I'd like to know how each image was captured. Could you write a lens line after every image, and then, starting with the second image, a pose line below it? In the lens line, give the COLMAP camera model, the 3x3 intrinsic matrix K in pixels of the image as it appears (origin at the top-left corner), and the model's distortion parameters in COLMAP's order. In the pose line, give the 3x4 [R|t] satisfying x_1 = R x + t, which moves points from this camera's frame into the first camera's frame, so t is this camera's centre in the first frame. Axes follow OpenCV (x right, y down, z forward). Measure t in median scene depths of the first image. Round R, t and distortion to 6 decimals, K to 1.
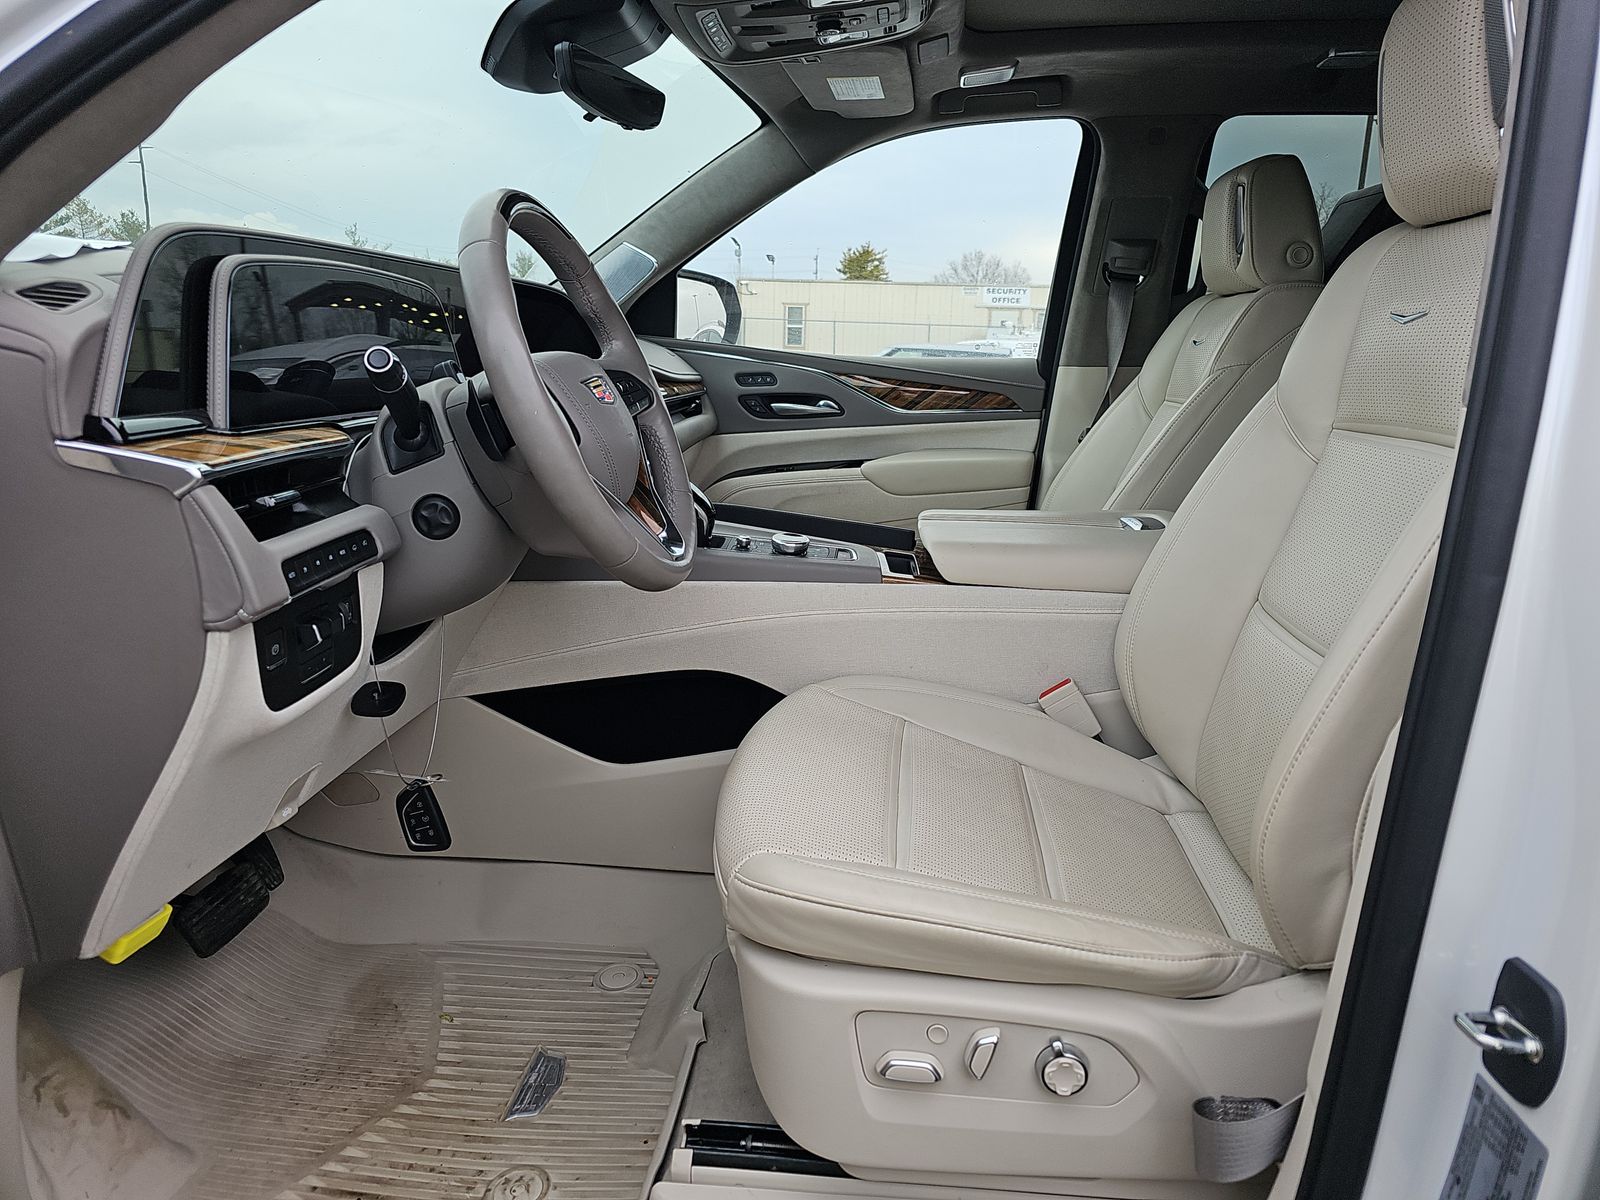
lens RADIAL K [[1063.6, 0, 804.8], [0, 1063.6, 588.6], [0, 0, 1]] dist [0.026868, -0.003359]
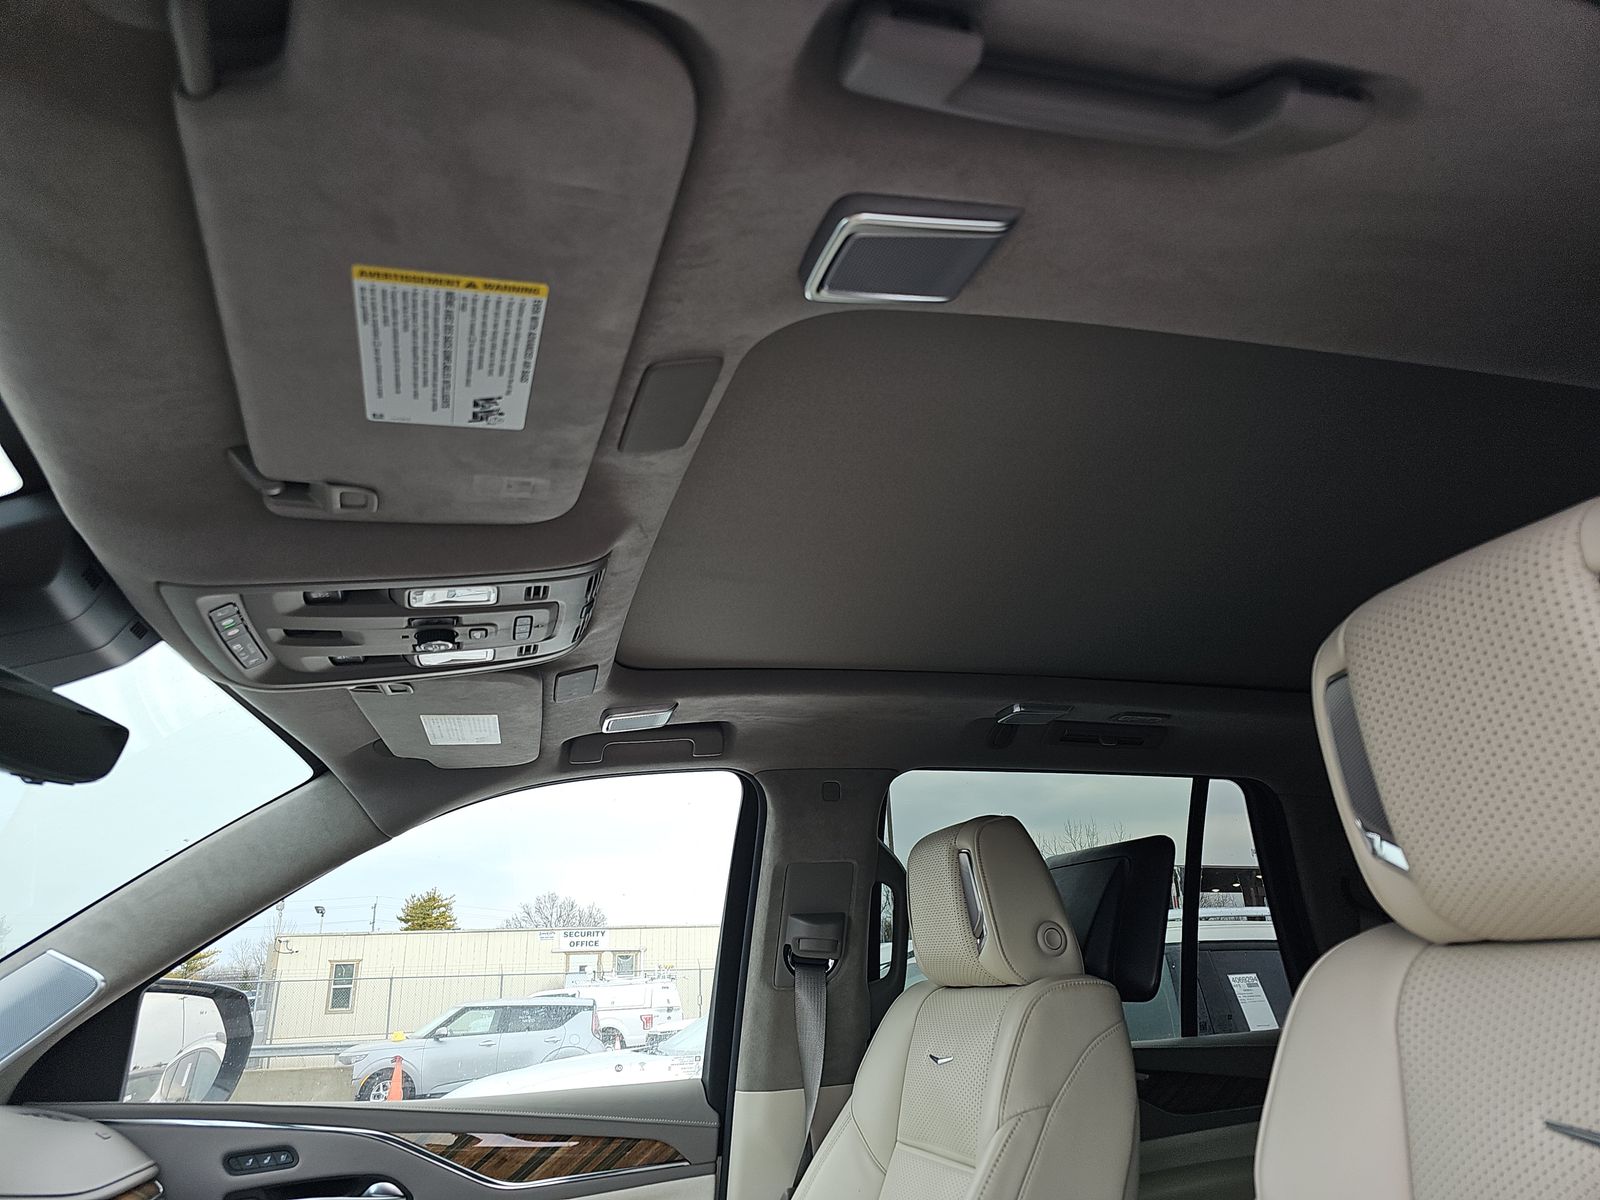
lens RADIAL K [[1063.6, 0, 804.8], [0, 1063.6, 588.6], [0, 0, 1]] dist [0.026868, -0.003359]
pose [[0.928635, 0.070694, 0.364198, -0.004903], [0.141233, 0.840398, -0.523245, -0.118889], [-0.343061, 0.537340, 0.770438, 0.270452]]
